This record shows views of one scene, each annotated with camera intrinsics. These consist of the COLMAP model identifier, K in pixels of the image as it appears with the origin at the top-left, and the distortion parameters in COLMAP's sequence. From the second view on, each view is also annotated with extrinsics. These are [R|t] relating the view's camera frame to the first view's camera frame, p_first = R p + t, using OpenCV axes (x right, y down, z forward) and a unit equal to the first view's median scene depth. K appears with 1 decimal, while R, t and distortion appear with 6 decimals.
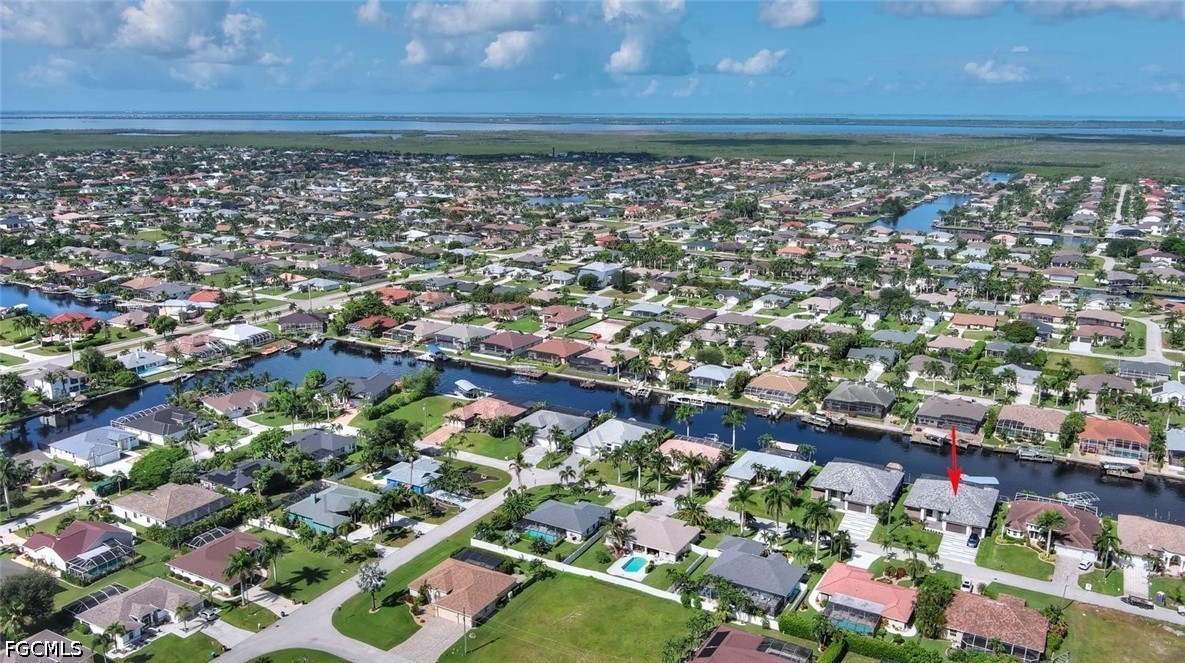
lens RADIAL K [[925.4, 0, 587.7], [0, 925.4, 326.8], [0, 0, 1]] dist [0.025118, -0.044860]
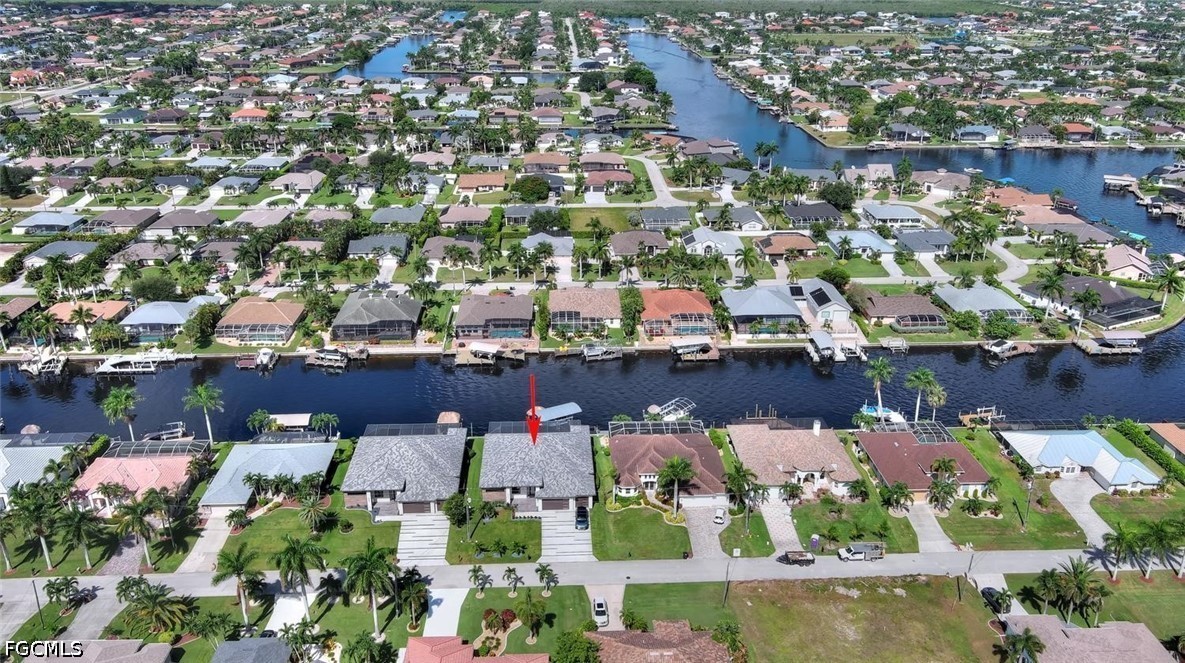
lens RADIAL K [[925.4, 0, 587.7], [0, 925.4, 326.8], [0, 0, 1]] dist [0.025118, -0.044860]
pose [[0.846704, -0.201928, 0.492257, 0.053501], [0.123503, 0.974504, 0.187319, -0.025501], [-0.517531, -0.097808, 0.850056, 0.222044]]
